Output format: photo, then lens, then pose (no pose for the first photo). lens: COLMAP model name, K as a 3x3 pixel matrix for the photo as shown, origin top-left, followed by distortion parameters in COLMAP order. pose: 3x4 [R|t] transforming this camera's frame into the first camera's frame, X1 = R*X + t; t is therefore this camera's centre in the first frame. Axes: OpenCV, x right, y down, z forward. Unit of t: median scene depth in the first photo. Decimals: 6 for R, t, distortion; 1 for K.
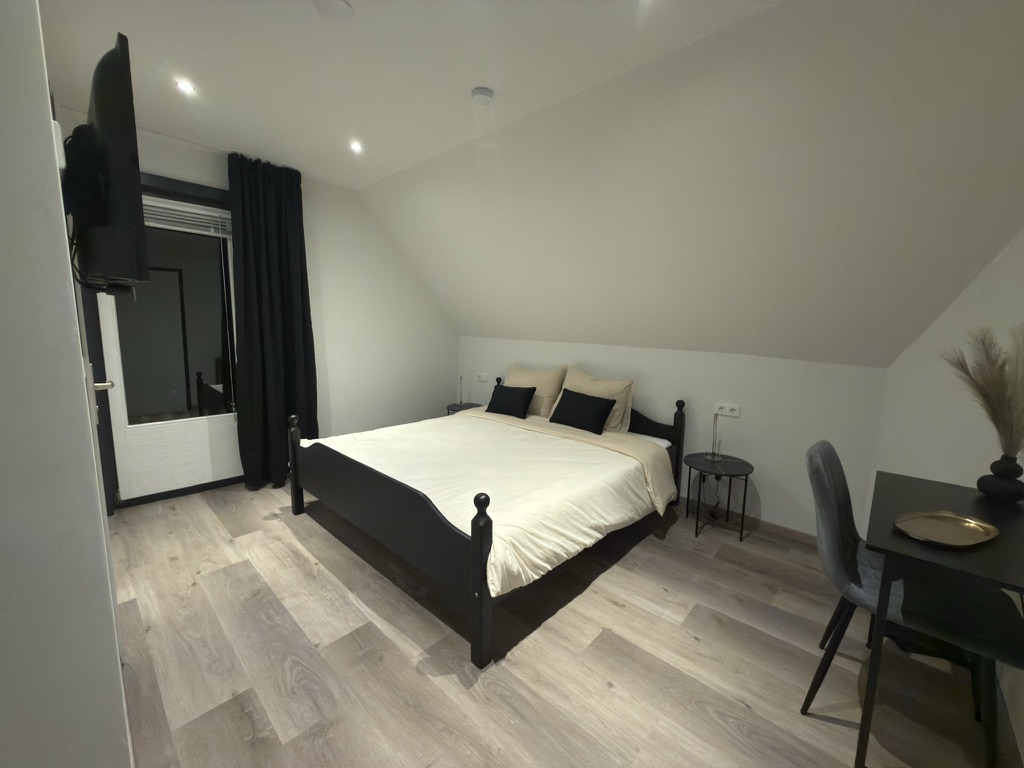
lens RADIAL K [[407.0, 0, 512.0], [0, 407.0, 384.0], [0, 0, 1]] dist [-0.002461, 0.000419]
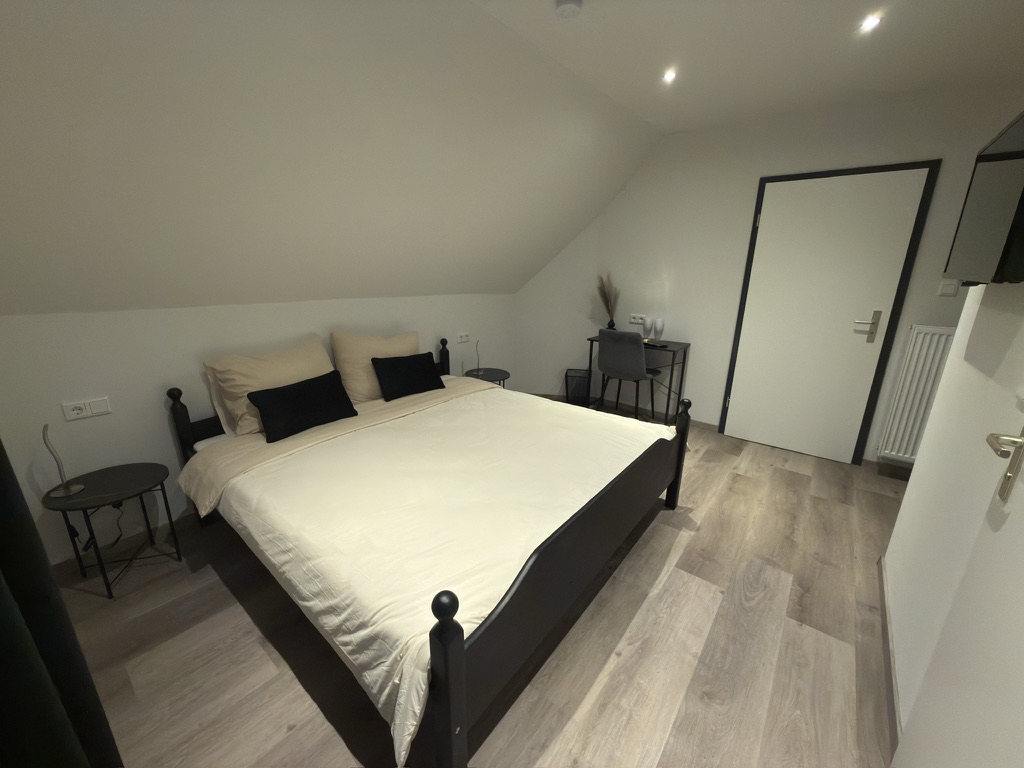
lens RADIAL K [[411.4, 0, 512.0], [0, 411.4, 384.0], [0, 0, 1]] dist [-0.001924, -0.000369]
pose [[-0.072835, -0.297321, 0.951996, -1.300368], [0.128255, 0.943813, 0.304578, -0.293110], [-0.989063, 0.144282, -0.030609, 1.483368]]
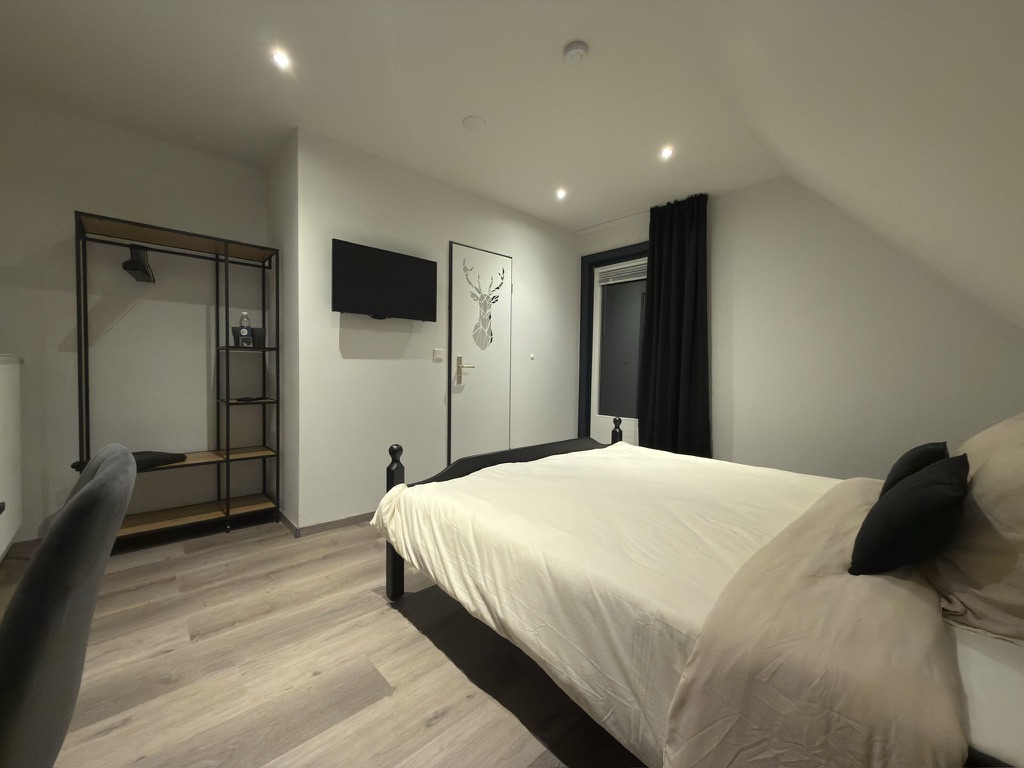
lens RADIAL K [[407.0, 0, 512.0], [0, 407.0, 384.0], [0, 0, 1]] dist [-0.002461, 0.000419]
pose [[-0.066444, 0.008700, -0.997752, 0.984846], [-0.159991, 0.986930, 0.019260, 0.012261], [0.984880, 0.160912, -0.064184, 1.225476]]
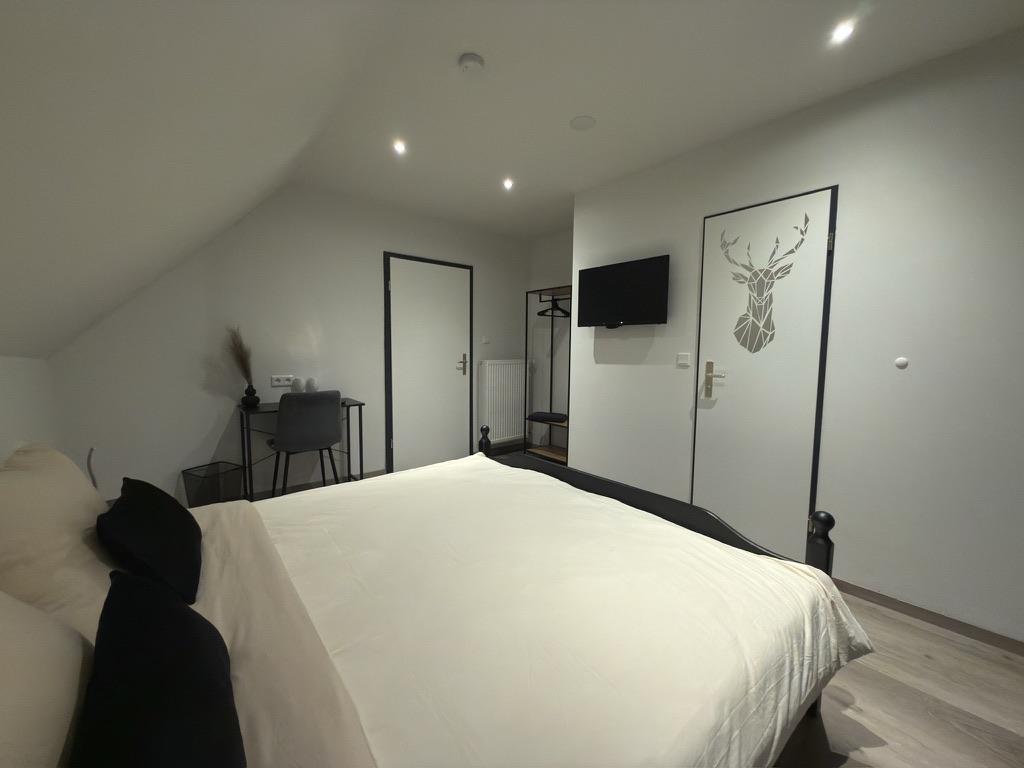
lens RADIAL K [[407.0, 0, 512.0], [0, 407.0, 384.0], [0, 0, 1]] dist [-0.002461, 0.000419]
pose [[-0.992654, -0.044332, 0.112573, -0.343271], [-0.017003, 0.972333, 0.232980, -0.290388], [-0.119786, 0.229355, -0.965944, 2.361658]]
